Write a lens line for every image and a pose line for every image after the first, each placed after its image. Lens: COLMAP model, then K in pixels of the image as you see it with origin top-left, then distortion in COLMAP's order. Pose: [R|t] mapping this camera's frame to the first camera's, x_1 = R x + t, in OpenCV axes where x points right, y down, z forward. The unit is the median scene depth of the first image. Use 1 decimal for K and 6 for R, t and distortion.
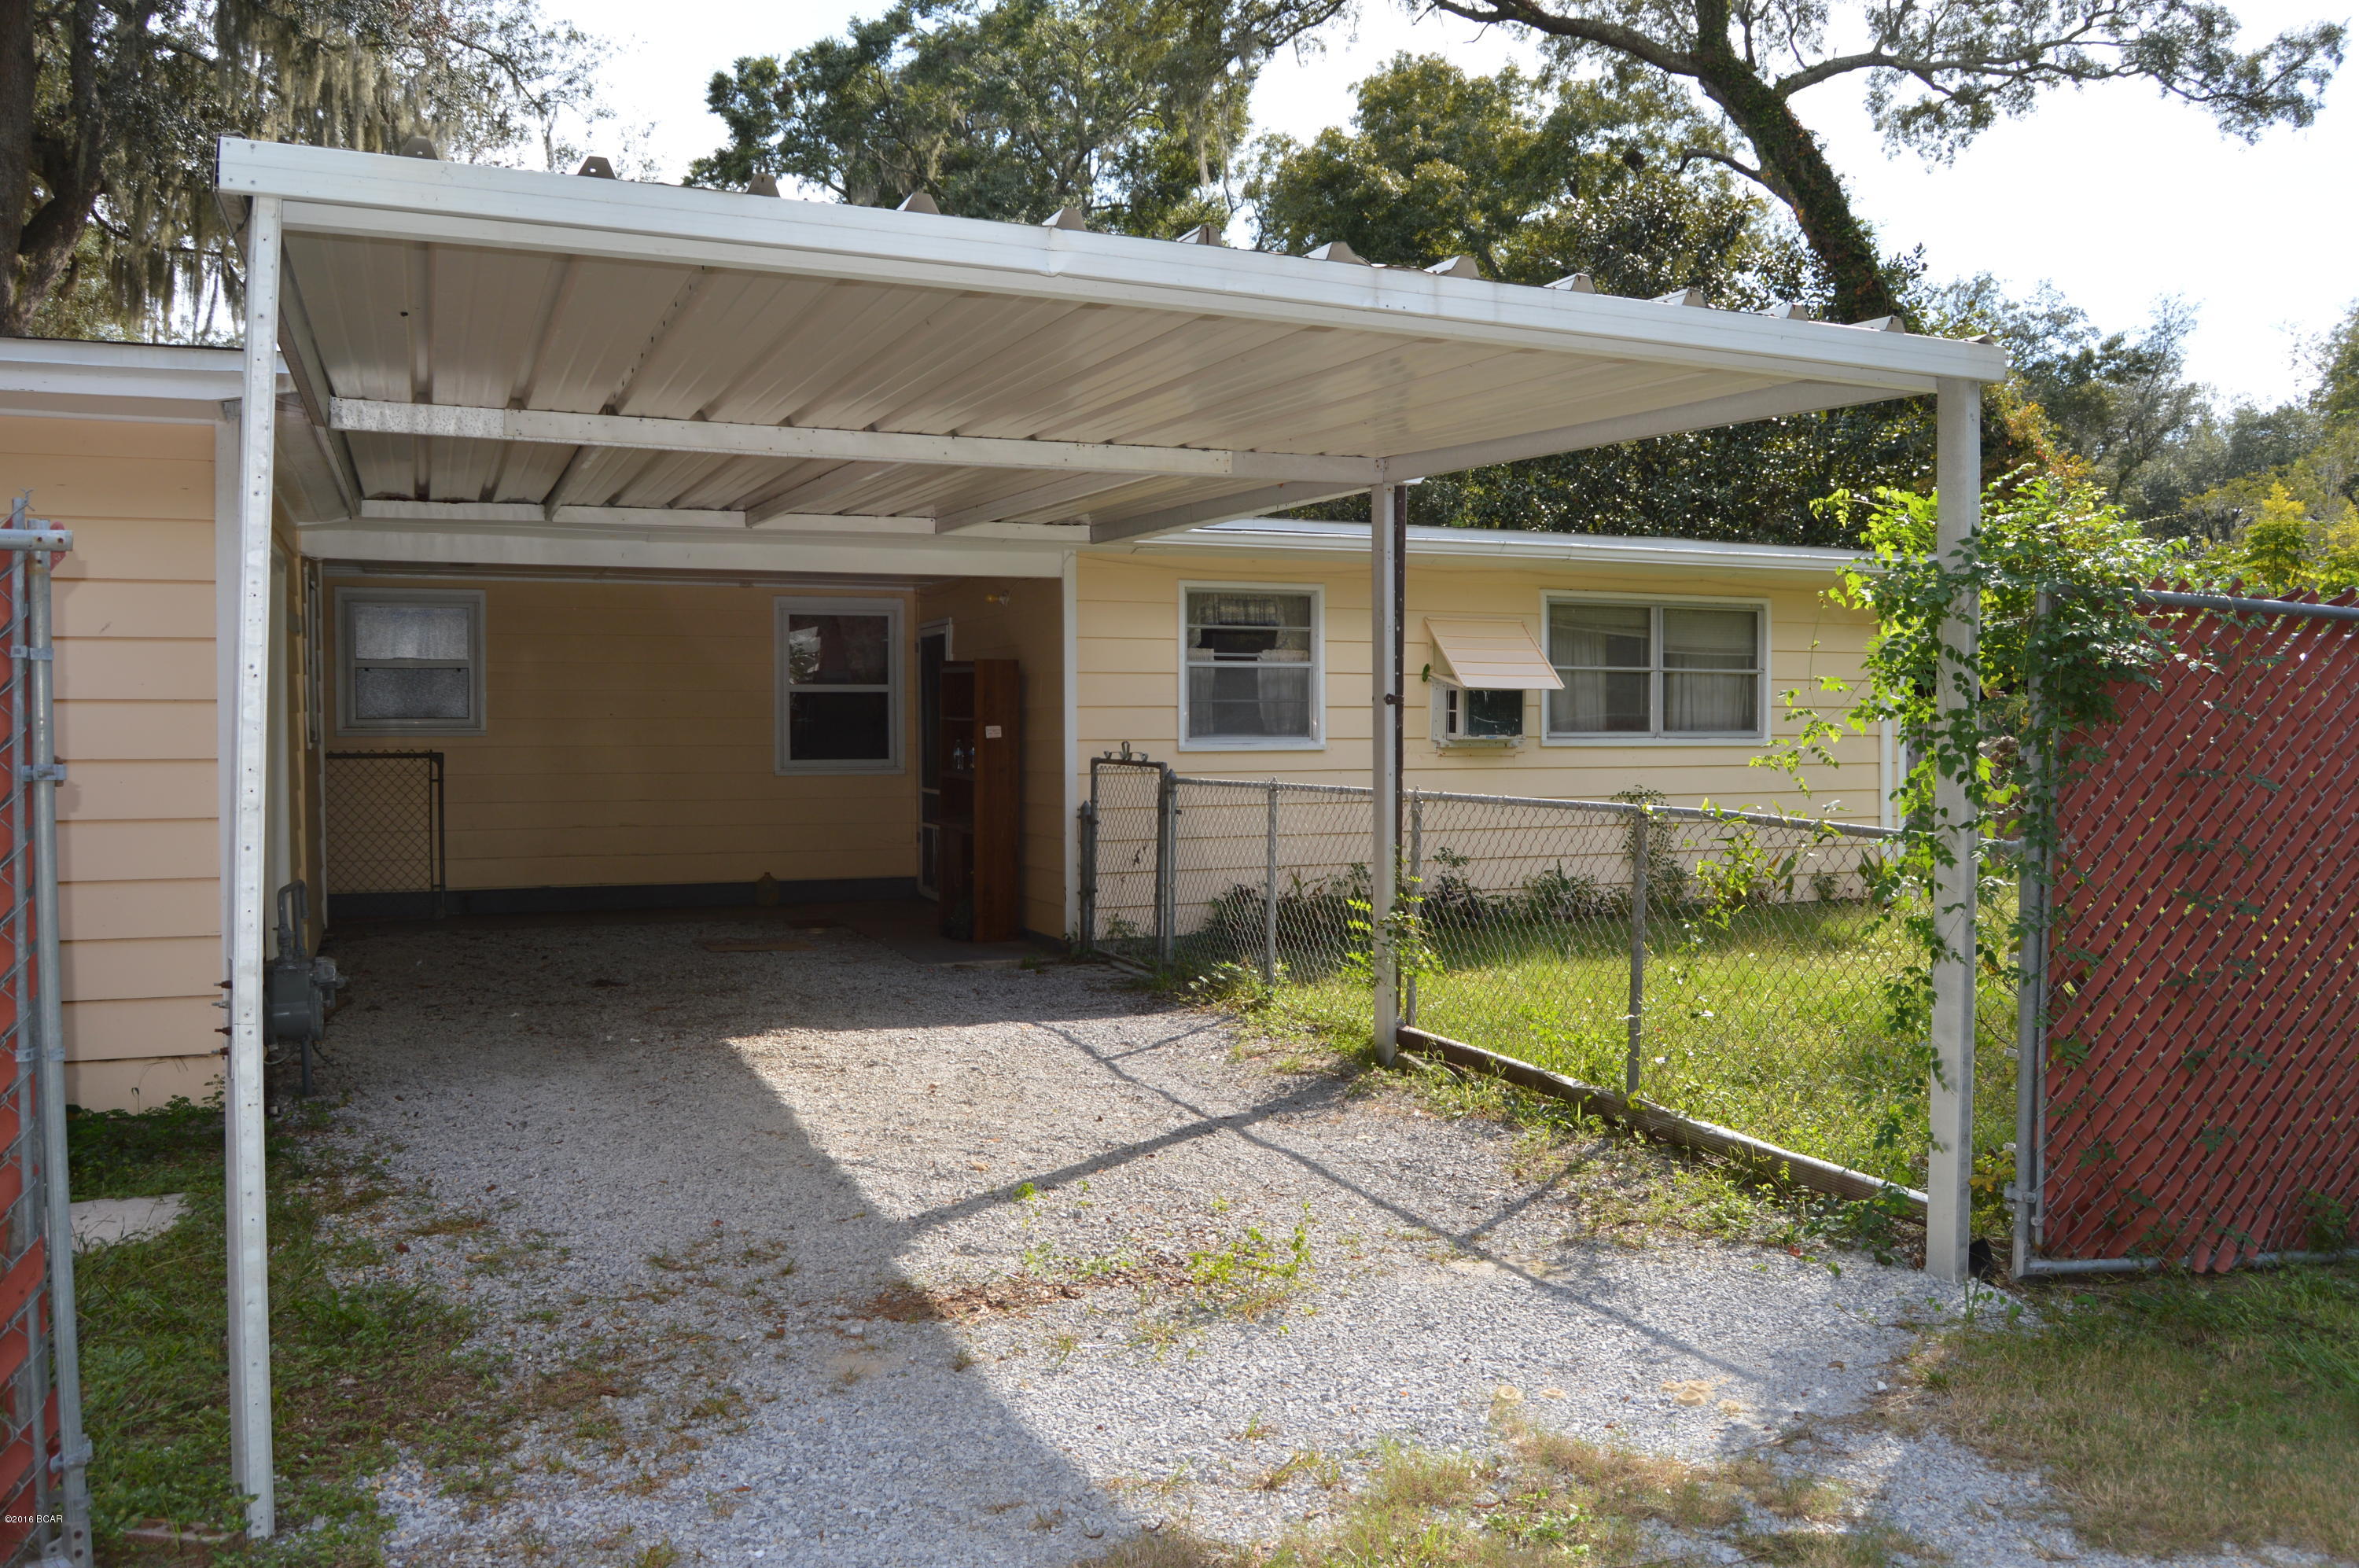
lens RADIAL K [[1872.5, 0, 1178.5], [0, 1872.5, 777.0], [0, 0, 1]] dist [-0.093926, 0.035352]
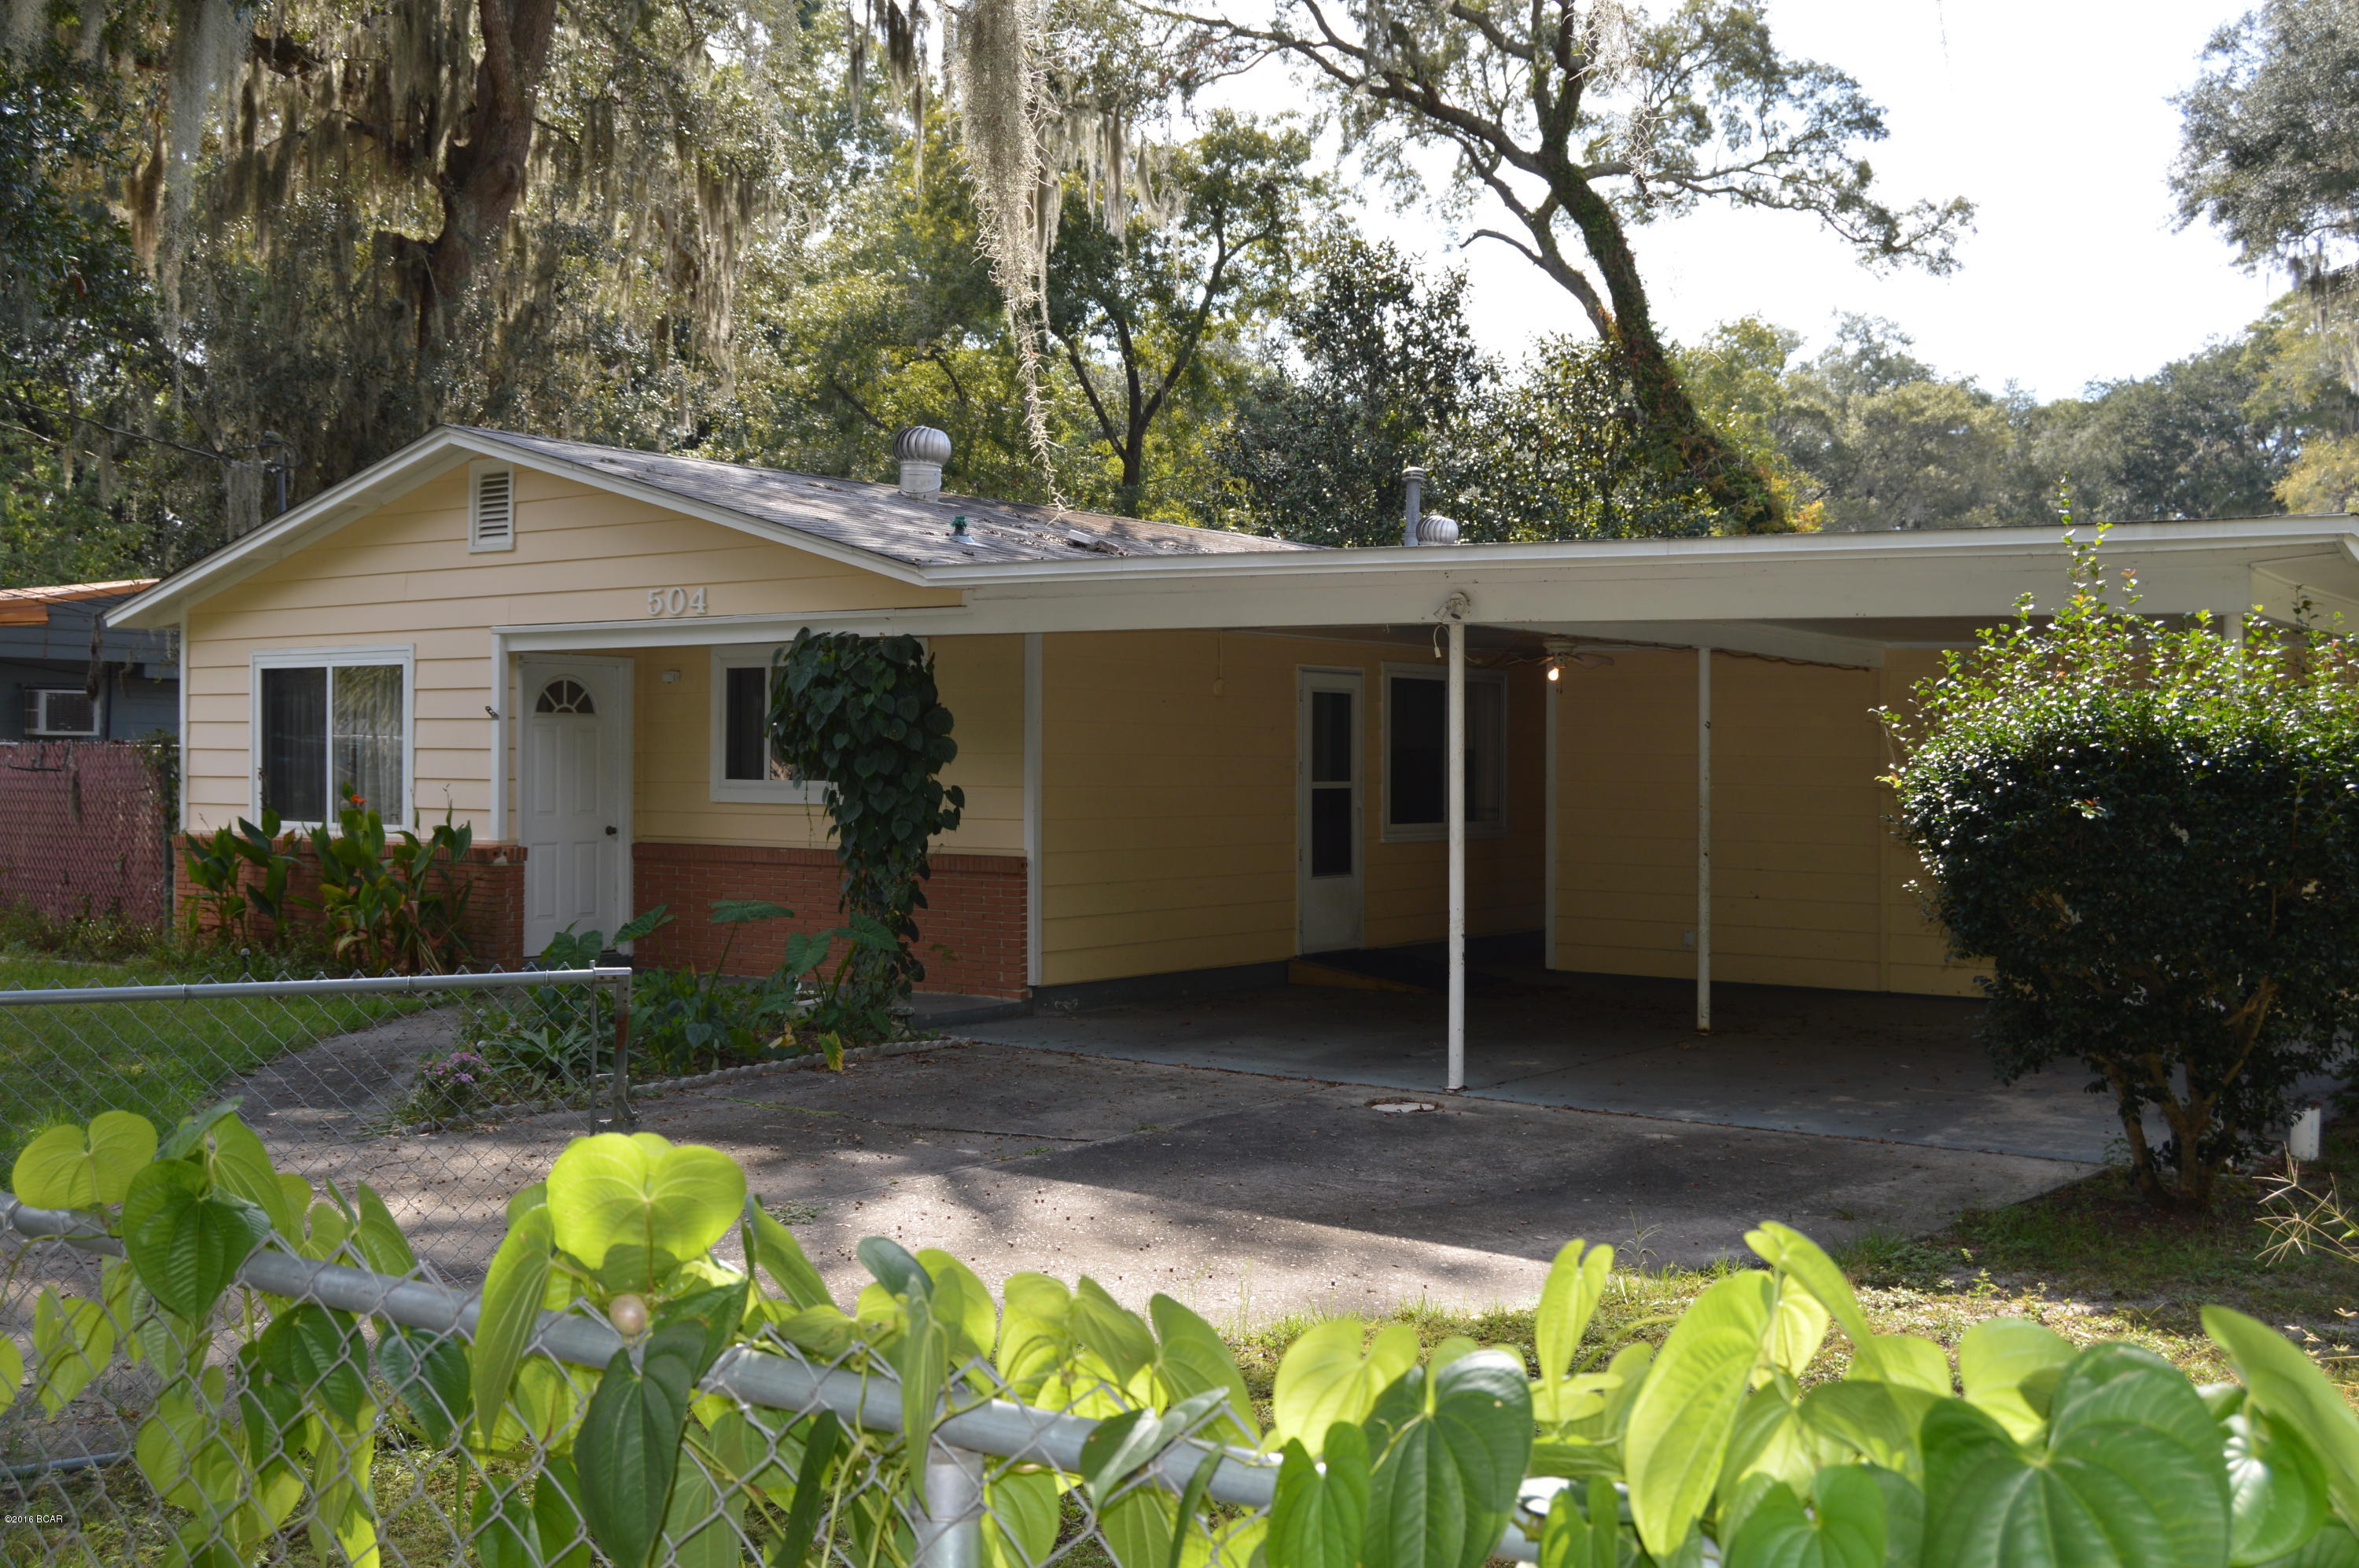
lens RADIAL K [[2384.2, 0, 1187.5], [0, 2384.2, 766.1], [0, 0, 1]] dist [-0.070994, 0.000000]
pose [[0.851044, 0.004202, 0.525077, -1.665152], [0.004436, 0.999875, -0.015191, -0.033897], [-0.525075, 0.015257, 0.850919, -0.196857]]
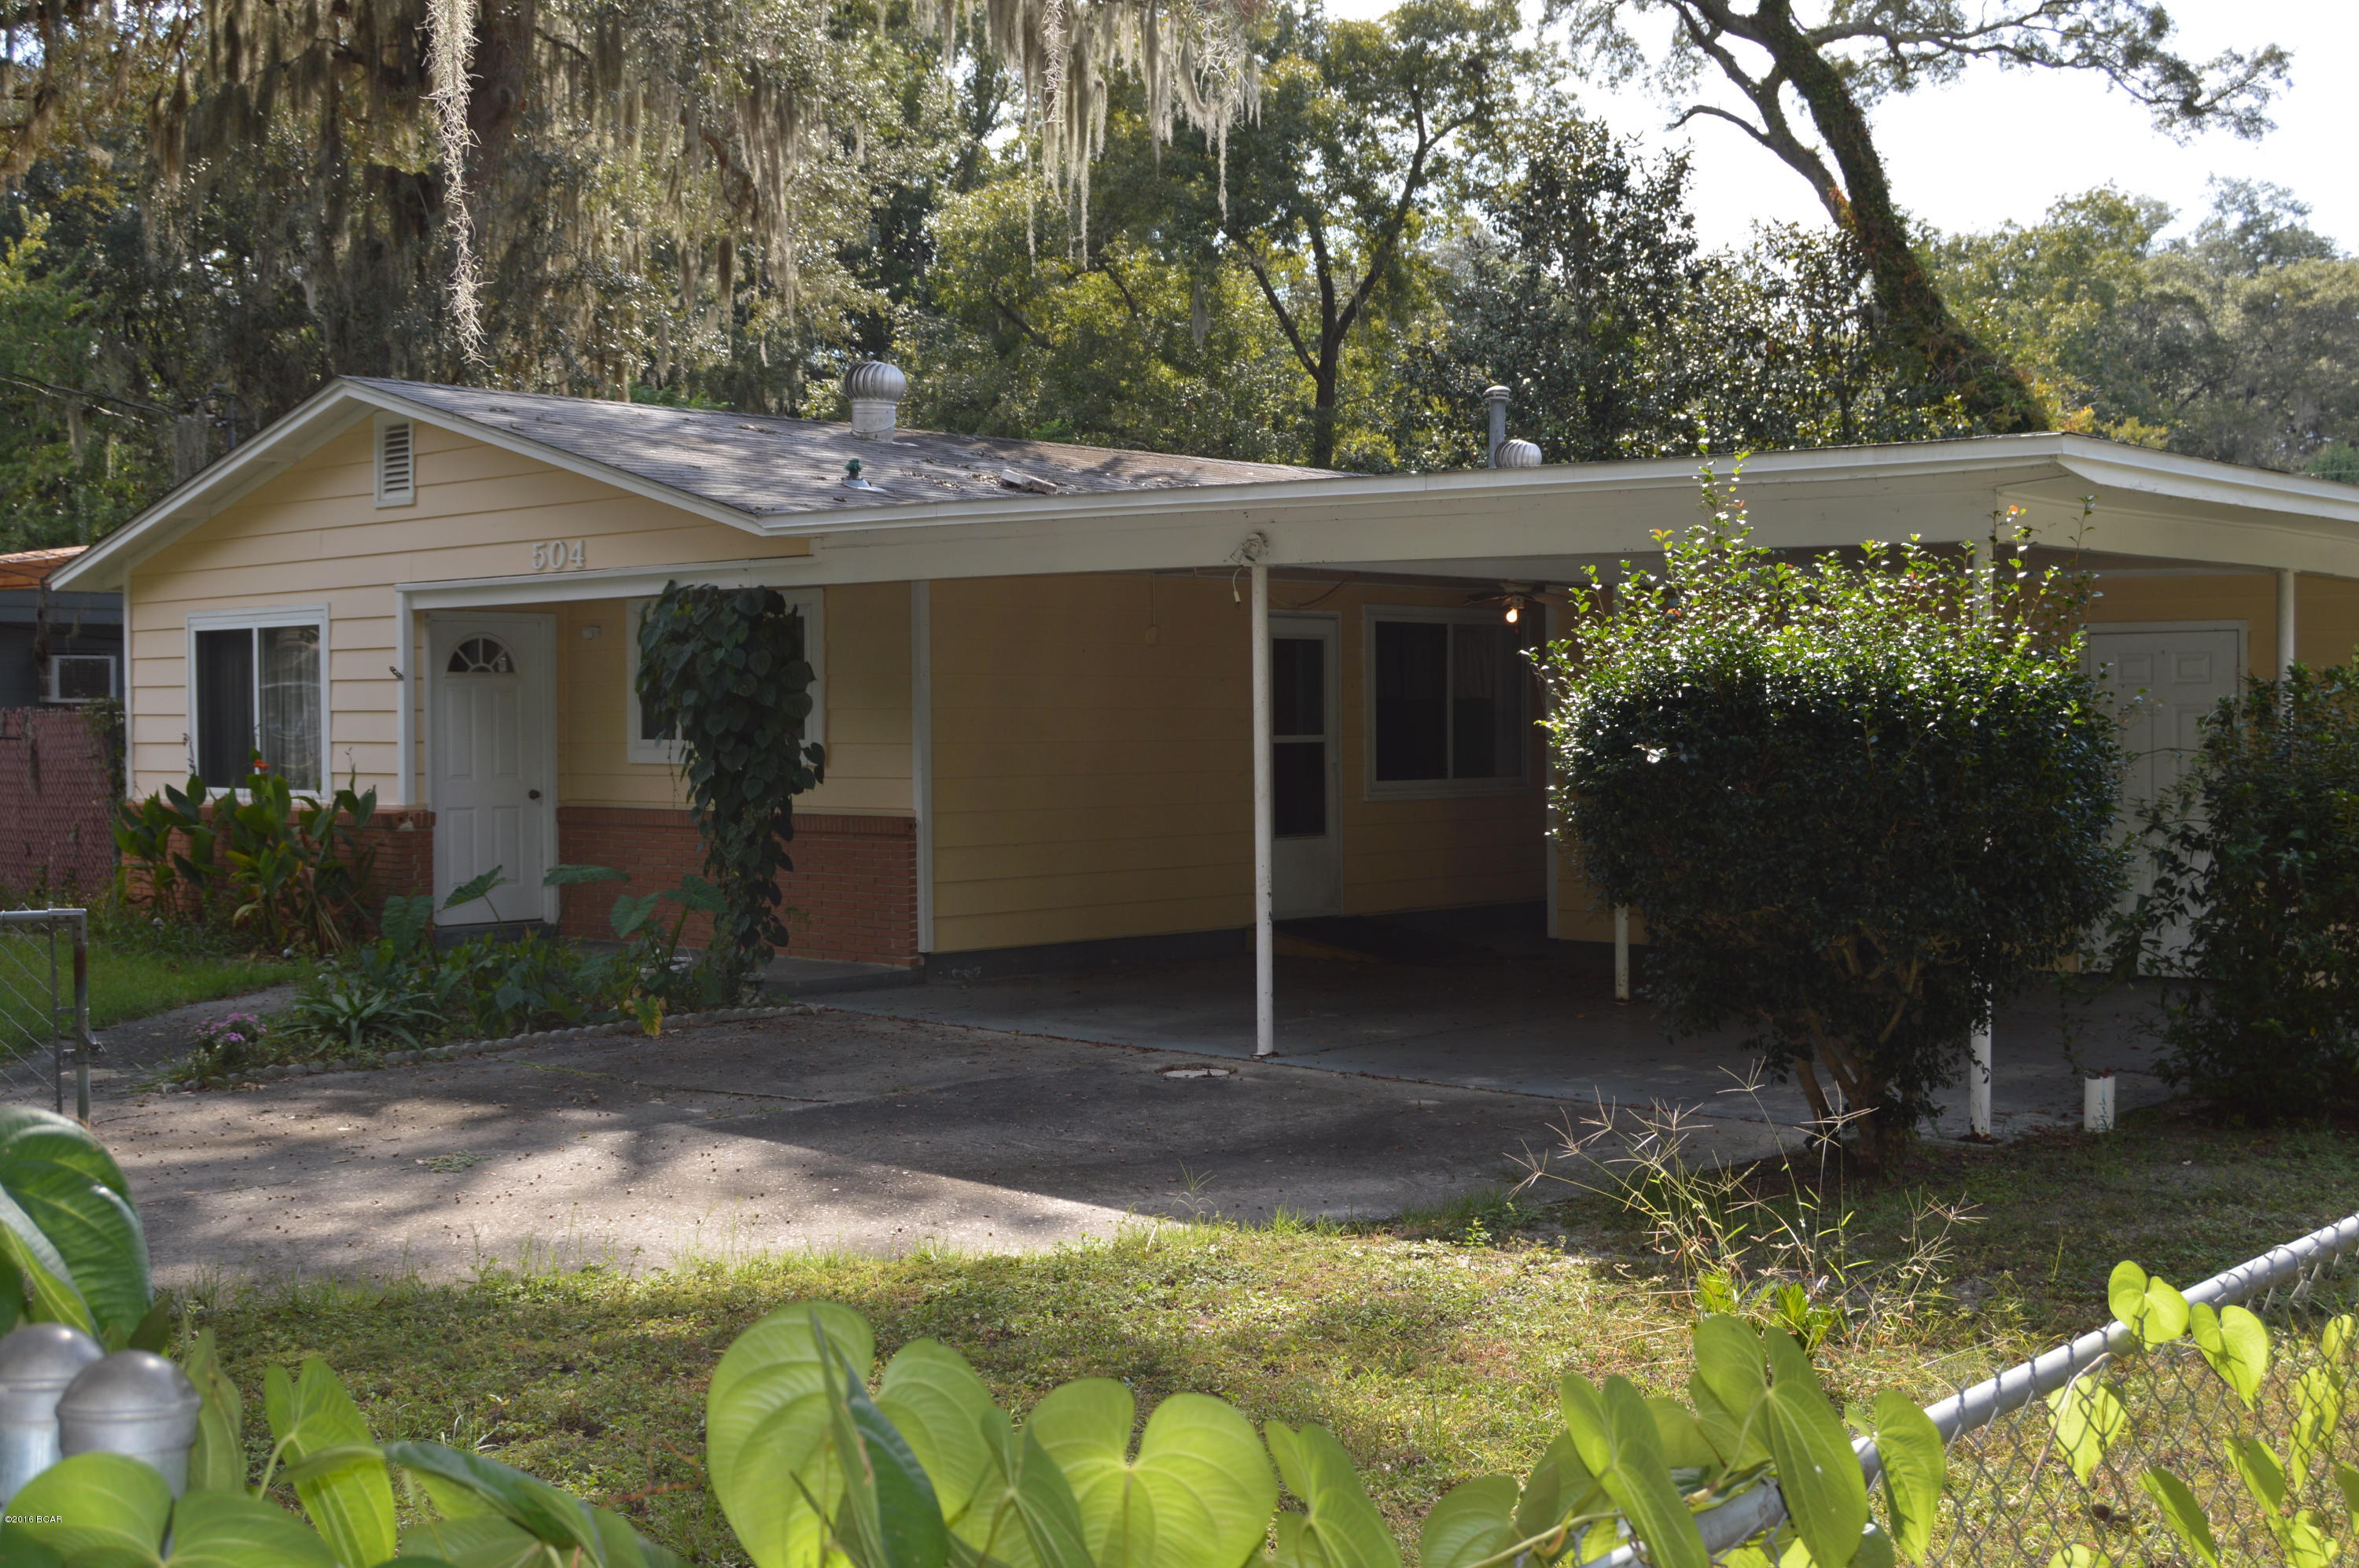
lens RADIAL K [[2735.3, 0, 1187.6], [0, 2735.3, 771.3], [0, 0, 1]] dist [-0.062023, 0.000000]
pose [[0.907561, -0.012858, 0.419722, -1.527800], [0.013875, 0.999904, 0.000630, -0.027474], [-0.419690, 0.005252, 0.907652, -0.383840]]
